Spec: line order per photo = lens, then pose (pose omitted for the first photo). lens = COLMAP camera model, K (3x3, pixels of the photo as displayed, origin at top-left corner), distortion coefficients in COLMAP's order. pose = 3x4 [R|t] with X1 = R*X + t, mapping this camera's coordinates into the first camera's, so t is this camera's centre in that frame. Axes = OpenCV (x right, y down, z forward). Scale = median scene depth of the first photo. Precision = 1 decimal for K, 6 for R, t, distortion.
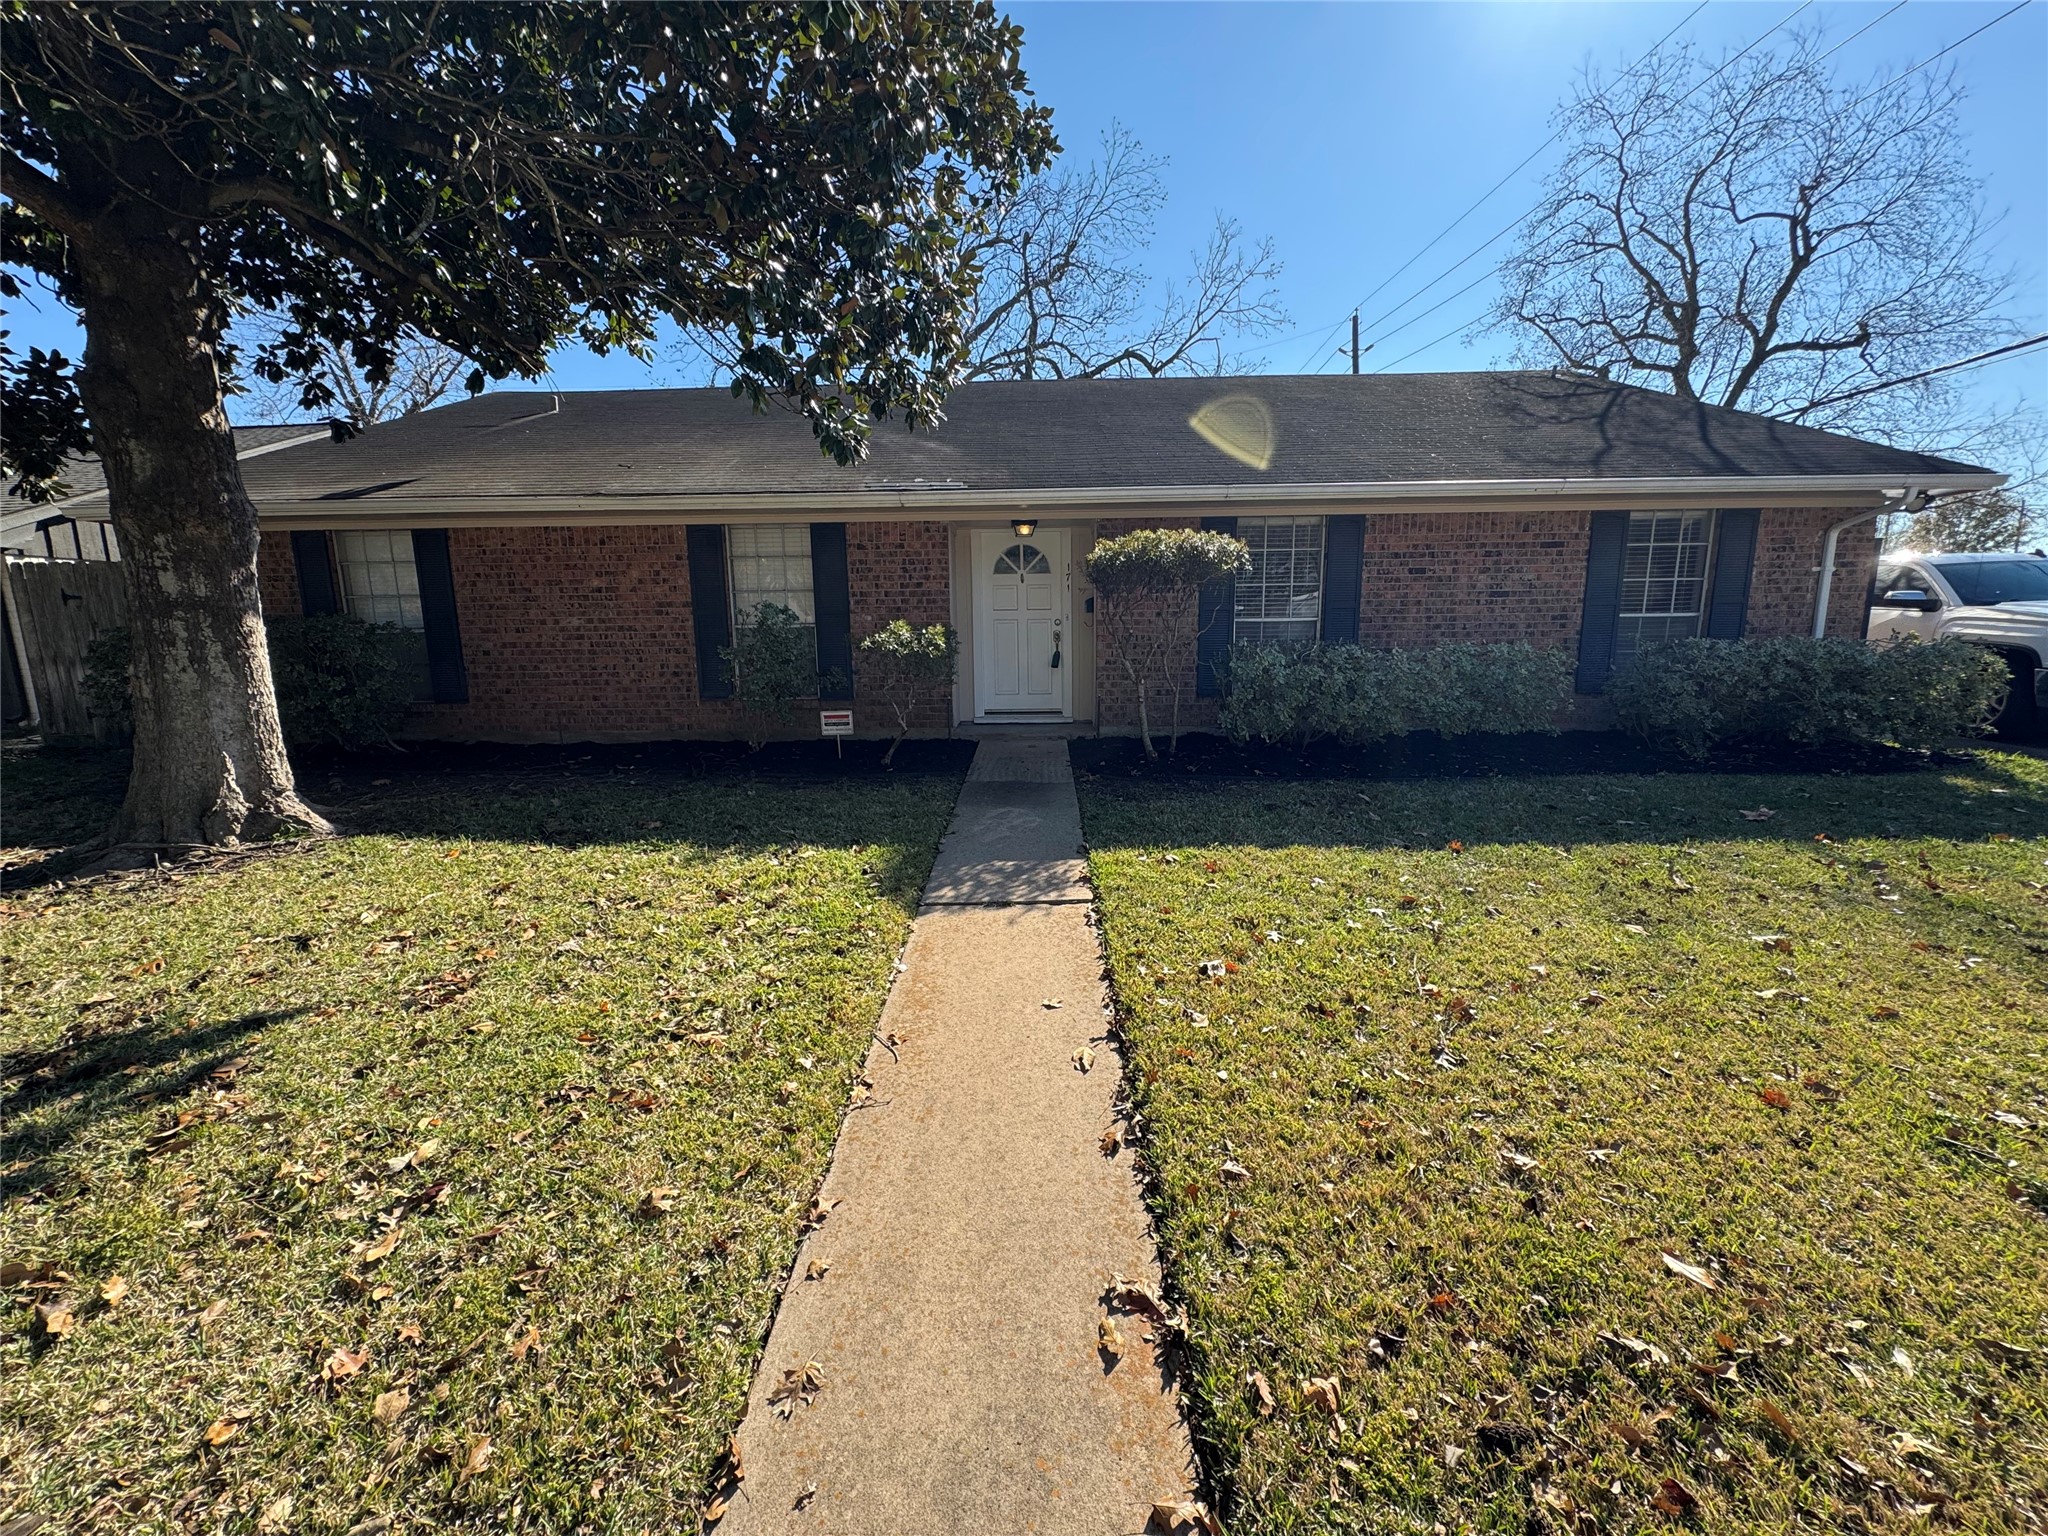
lens RADIAL K [[816.6, 0, 1023.8], [0, 816.6, 766.3], [0, 0, 1]] dist [-0.001600, 0.000542]
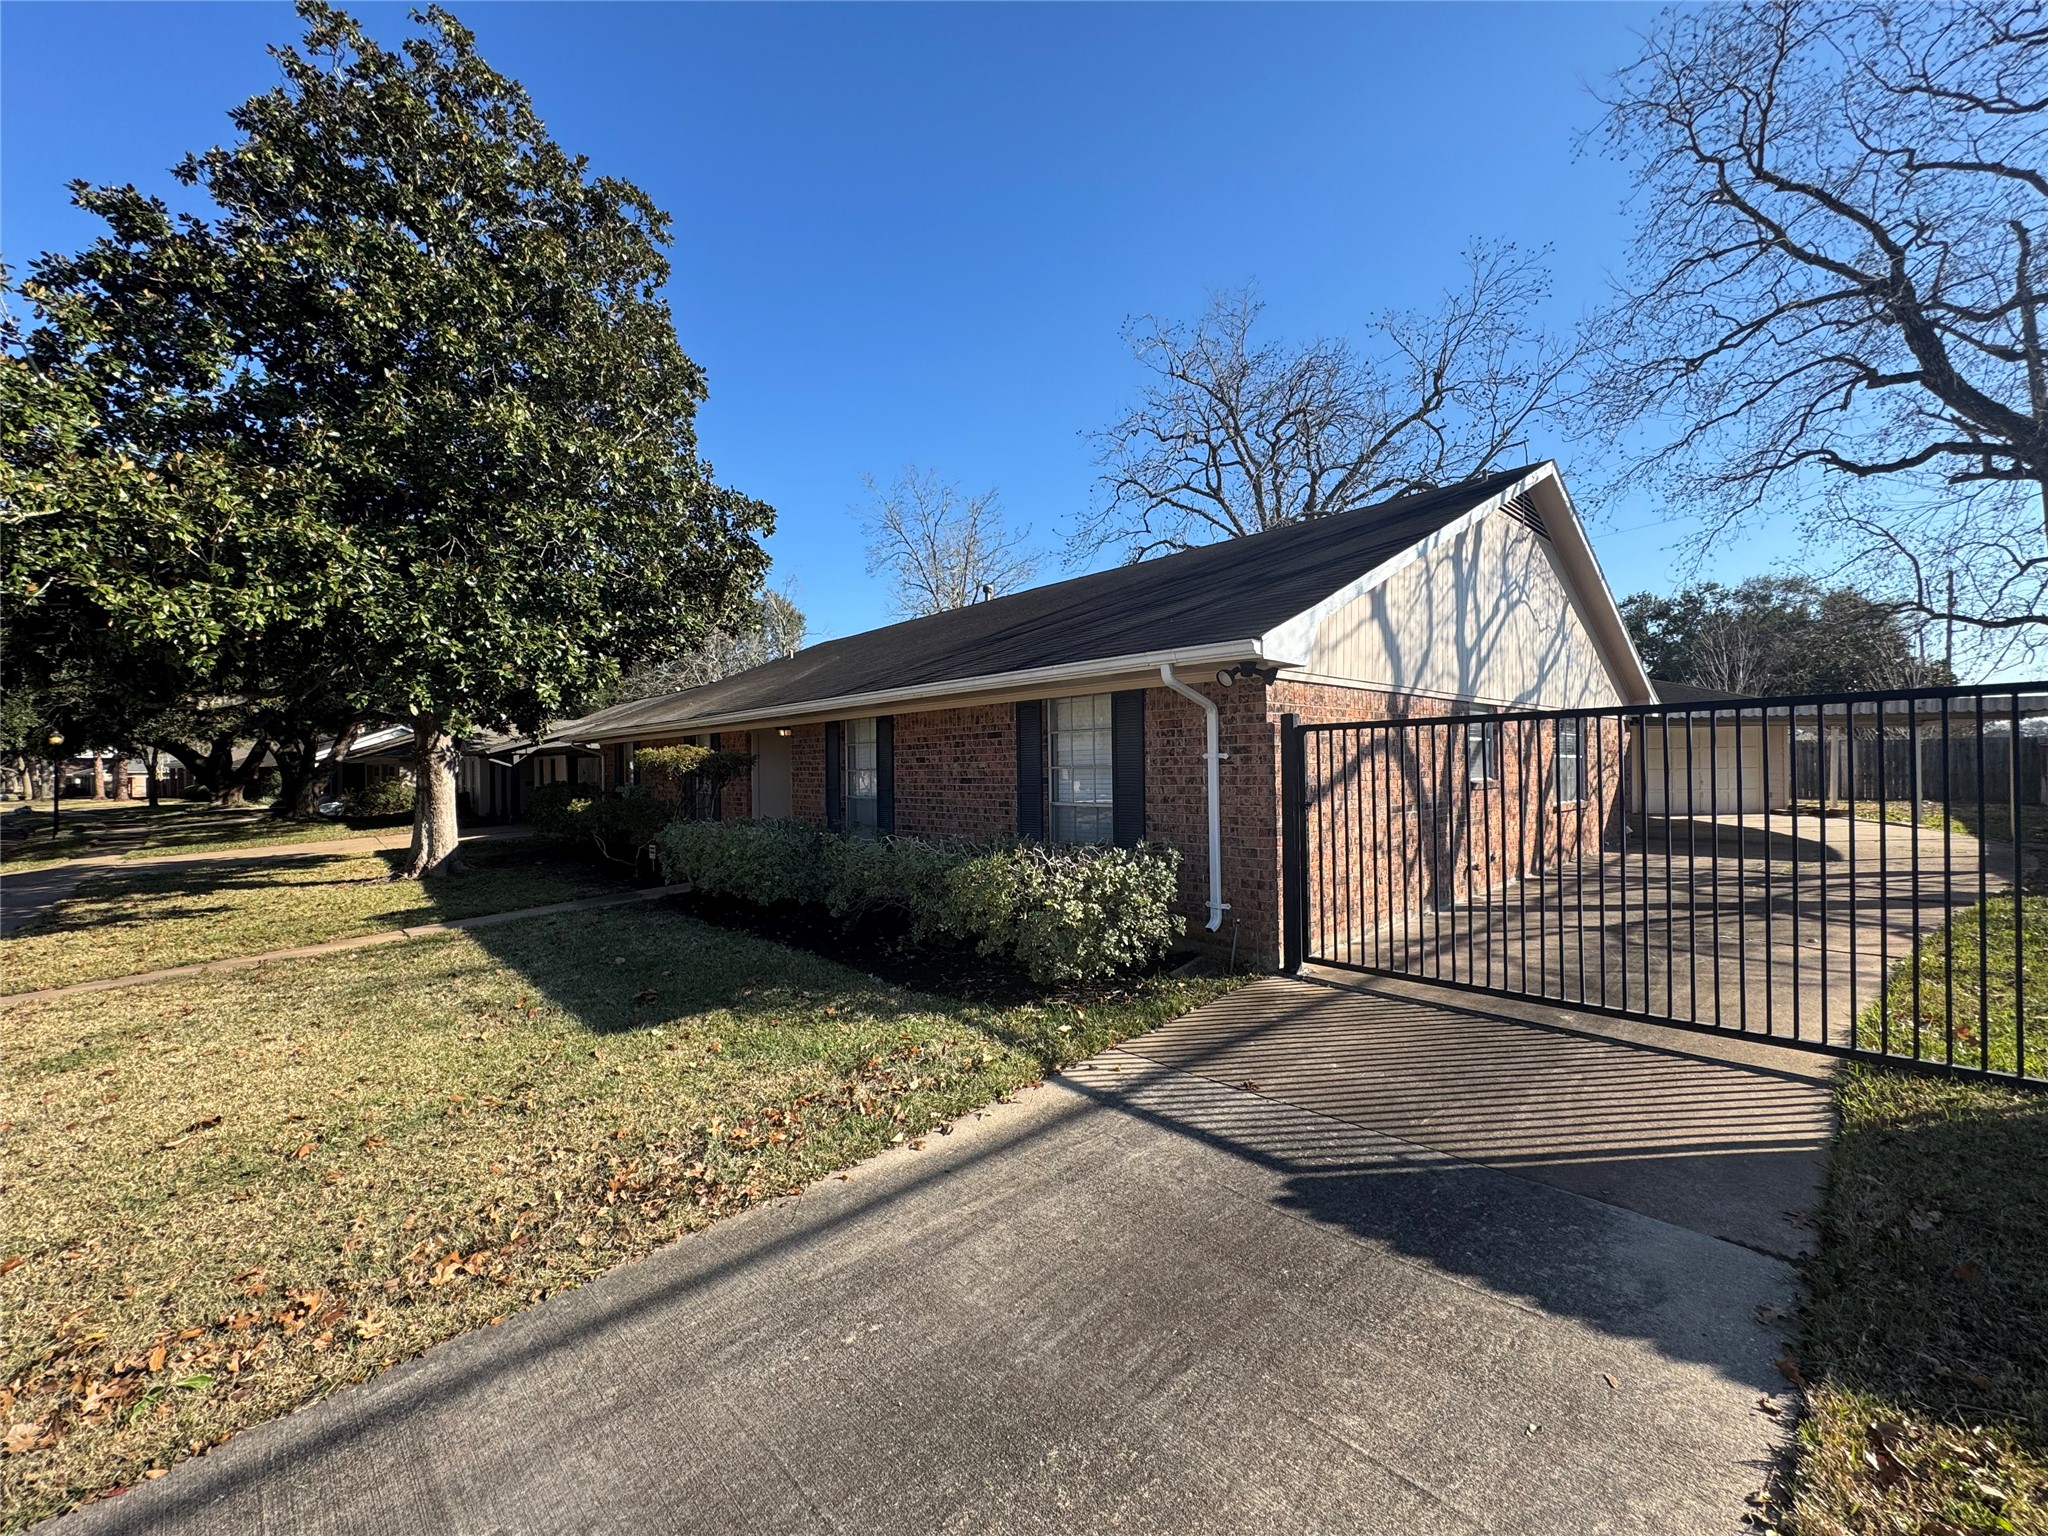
lens RADIAL K [[816.6, 0, 1018.3], [0, 816.6, 768.2], [0, 0, 1]] dist [-0.001600, 0.000542]
pose [[0.667506, 0.002402, -0.744600, 1.436893], [-0.120666, 0.987126, -0.104988, -0.123600], [0.734762, 0.159929, 0.659202, 0.342635]]
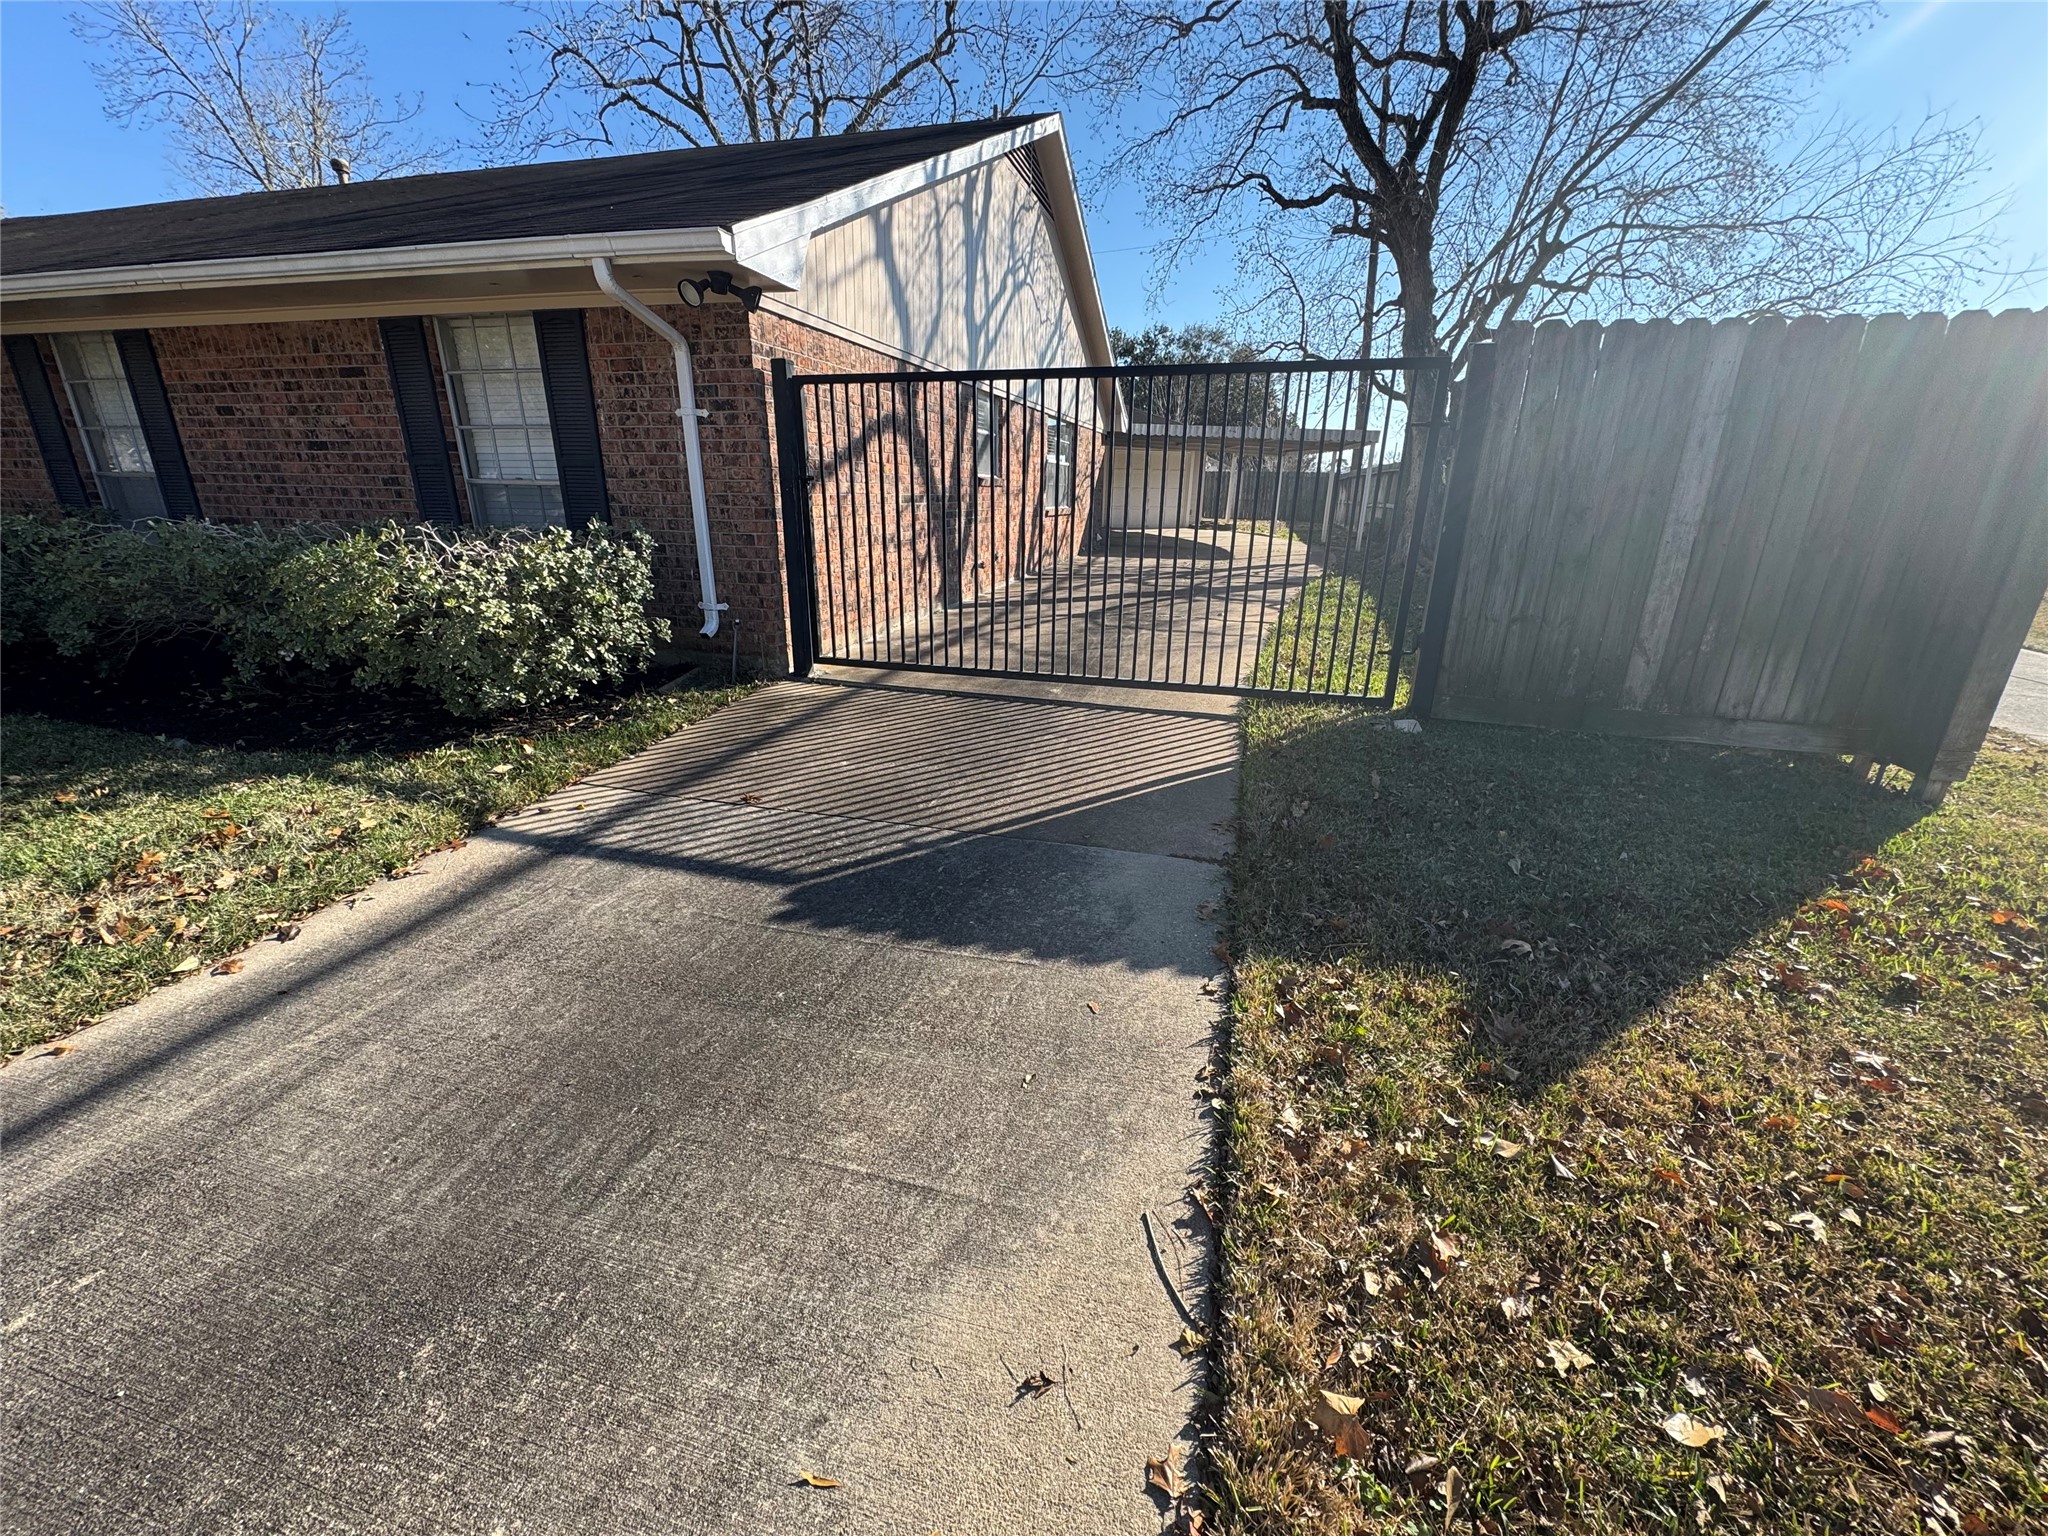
lens RADIAL K [[816.6, 0, 1031.1], [0, 816.6, 769.8], [0, 0, 1]] dist [-0.001600, 0.000542]
pose [[0.962667, 0.116321, -0.244422, 1.405393], [-0.076374, 0.982993, 0.167005, -0.098950], [0.259692, -0.142103, 0.955179, 0.439204]]
